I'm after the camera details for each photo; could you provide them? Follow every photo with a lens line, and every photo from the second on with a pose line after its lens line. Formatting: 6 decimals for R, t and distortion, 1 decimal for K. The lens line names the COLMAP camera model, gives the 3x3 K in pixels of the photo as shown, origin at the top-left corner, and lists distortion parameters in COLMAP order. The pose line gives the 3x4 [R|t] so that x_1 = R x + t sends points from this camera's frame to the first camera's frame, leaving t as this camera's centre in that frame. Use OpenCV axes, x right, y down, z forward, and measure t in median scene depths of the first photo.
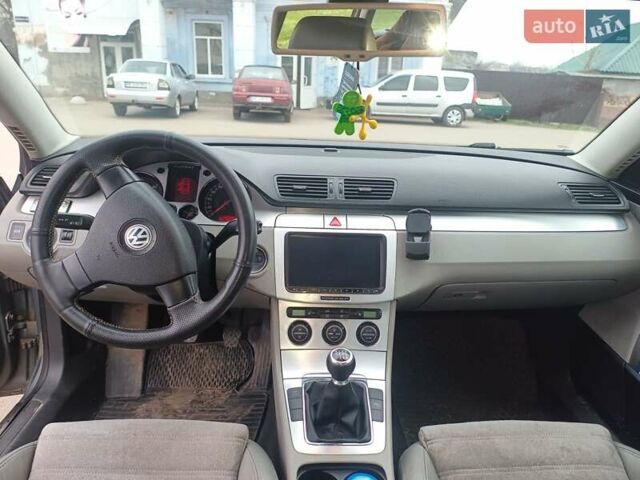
lens RADIAL K [[469.1, 0, 332.2], [0, 469.1, 235.2], [0, 0, 1]] dist [0.036457, -0.075242]
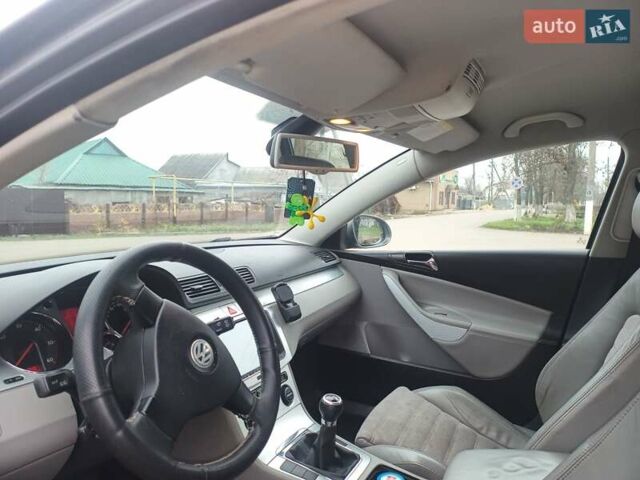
lens RADIAL K [[469.1, 0, 326.6], [0, 469.1, 229.4], [0, 0, 1]] dist [0.036457, -0.075242]
pose [[0.502893, -0.093061, 0.859324, -0.062285], [0.293634, 0.953454, -0.068586, -0.005227], [-0.812944, 0.286818, 0.506811, 0.014494]]
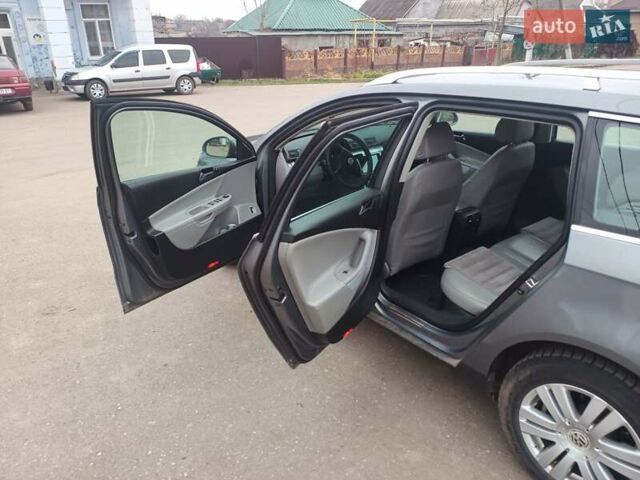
lens RADIAL K [[469.1, 0, 313.7], [0, 469.1, 244.0], [0, 0, 1]] dist [0.036457, -0.075242]
pose [[0.818630, -0.278869, 0.502072, -0.163087], [0.227224, 0.960137, 0.162806, -0.002103], [-0.527459, -0.019195, 0.849363, -0.124825]]
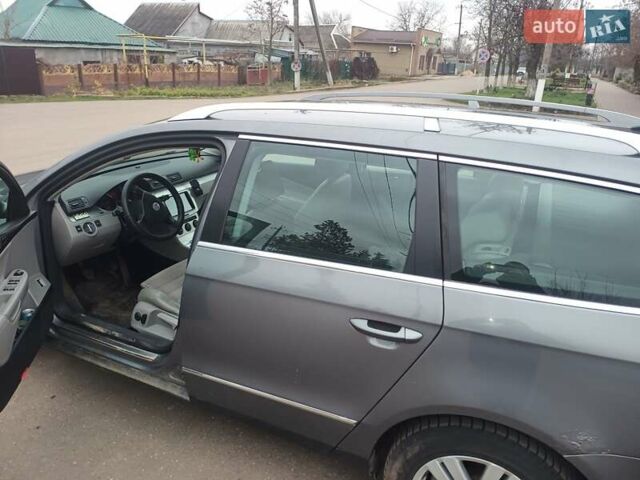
lens RADIAL K [[469.1, 0, 321.0], [0, 469.1, 230.7], [0, 0, 1]] dist [0.036457, -0.075242]
pose [[0.484169, -0.326185, 0.811902, -0.145963], [0.265795, 0.938895, 0.218701, -0.013910], [-0.833627, 0.109911, 0.541282, -0.094942]]
